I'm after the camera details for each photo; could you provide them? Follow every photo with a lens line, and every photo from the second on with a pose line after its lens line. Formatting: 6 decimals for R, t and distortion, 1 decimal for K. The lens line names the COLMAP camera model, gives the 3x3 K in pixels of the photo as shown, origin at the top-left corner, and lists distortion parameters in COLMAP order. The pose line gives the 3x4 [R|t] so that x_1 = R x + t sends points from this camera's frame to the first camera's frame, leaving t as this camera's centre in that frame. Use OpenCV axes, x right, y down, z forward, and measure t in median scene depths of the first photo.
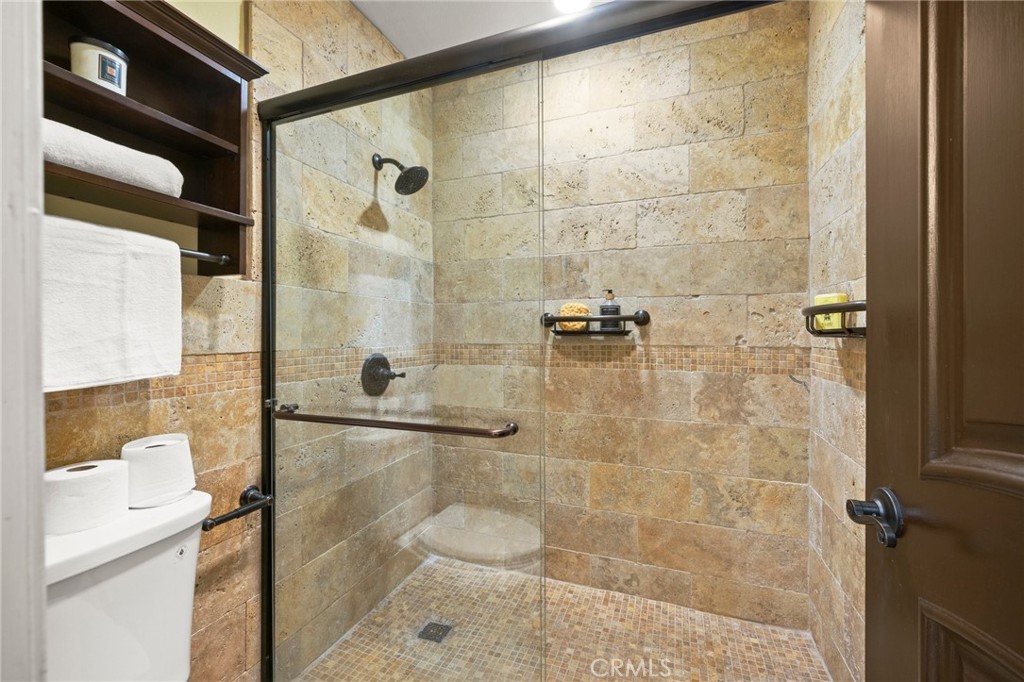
lens RADIAL K [[432.8, 0, 512.0], [0, 432.8, 338.2], [0, 0, 1]] dist [-0.000956, 0.000629]
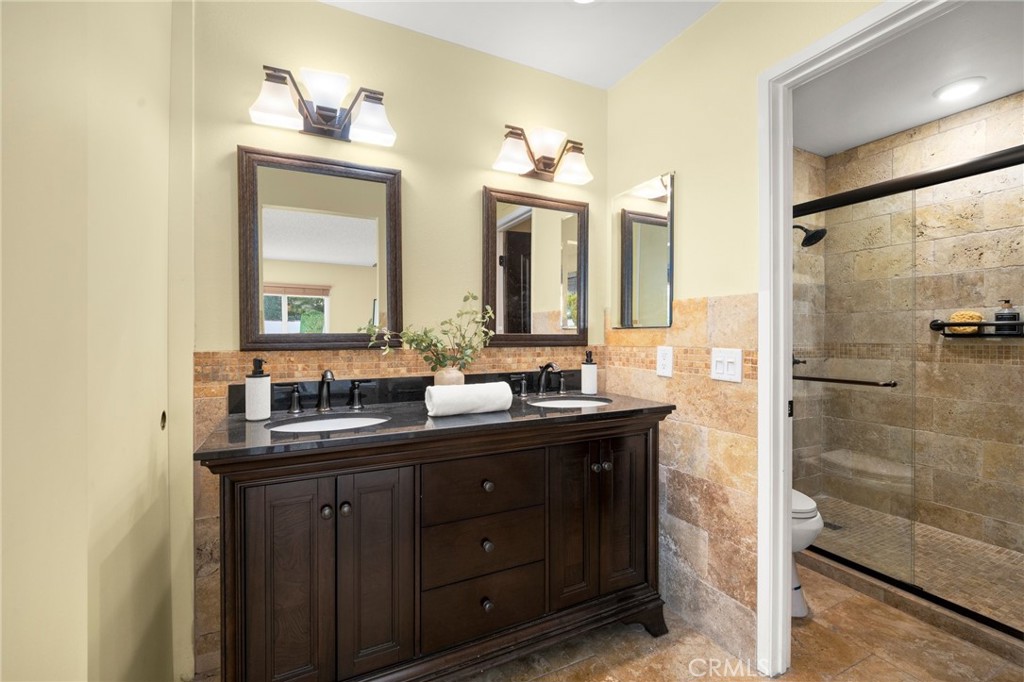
lens RADIAL K [[432.8, 0, 512.0], [0, 432.8, 338.2], [0, 0, 1]] dist [-0.000956, 0.000629]
pose [[0.731138, 0.006701, -0.682197, 0.037118], [-0.010248, 0.999947, -0.001162, 0.010836], [0.682153, 0.007841, 0.731167, -0.802133]]
